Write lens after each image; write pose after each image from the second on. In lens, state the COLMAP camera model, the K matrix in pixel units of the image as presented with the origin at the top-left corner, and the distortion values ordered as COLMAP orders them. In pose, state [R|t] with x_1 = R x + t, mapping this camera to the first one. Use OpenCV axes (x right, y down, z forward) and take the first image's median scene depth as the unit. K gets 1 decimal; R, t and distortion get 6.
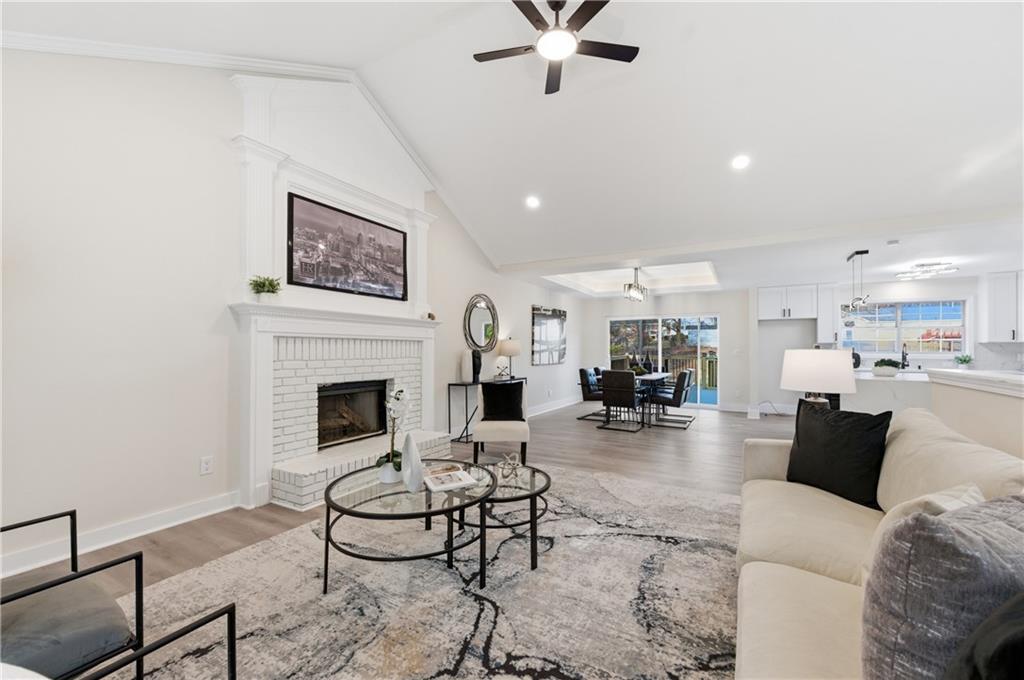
lens RADIAL K [[410.0, 0, 512.0], [0, 410.0, 340.0], [0, 0, 1]] dist [0.000522, 0.000037]
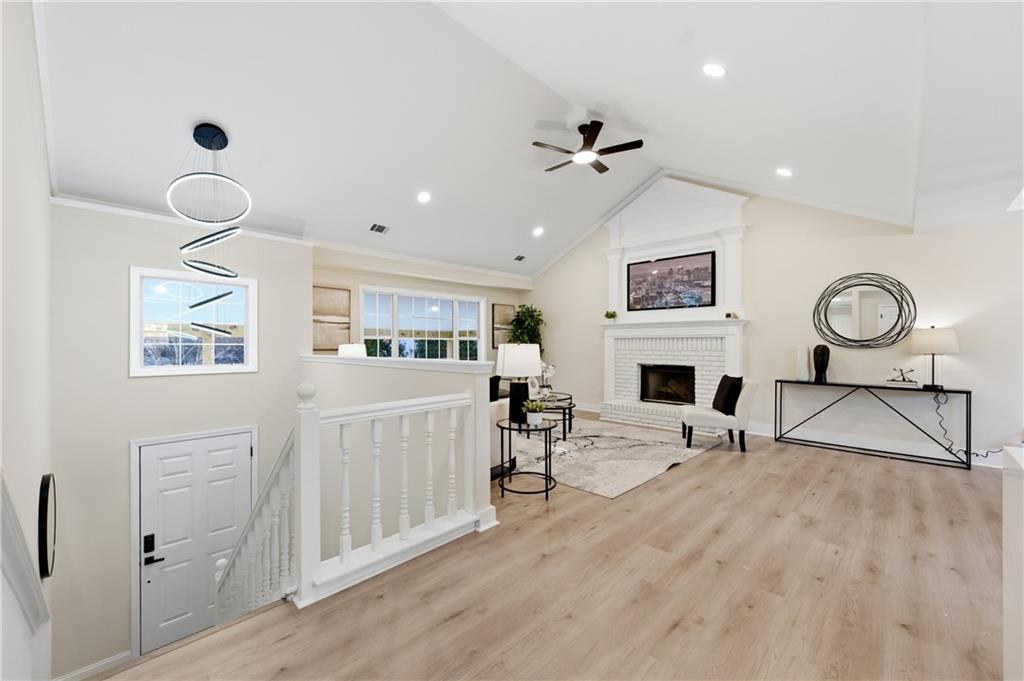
lens RADIAL K [[410.0, 0, 512.0], [0, 410.0, 340.5], [0, 0, 1]] dist [0.000522, 0.000037]
pose [[-0.271619, -0.007643, -0.962375, 1.300982], [0.021488, 0.999671, -0.014004, 0.017743], [0.962165, -0.024484, -0.271365, 0.864206]]
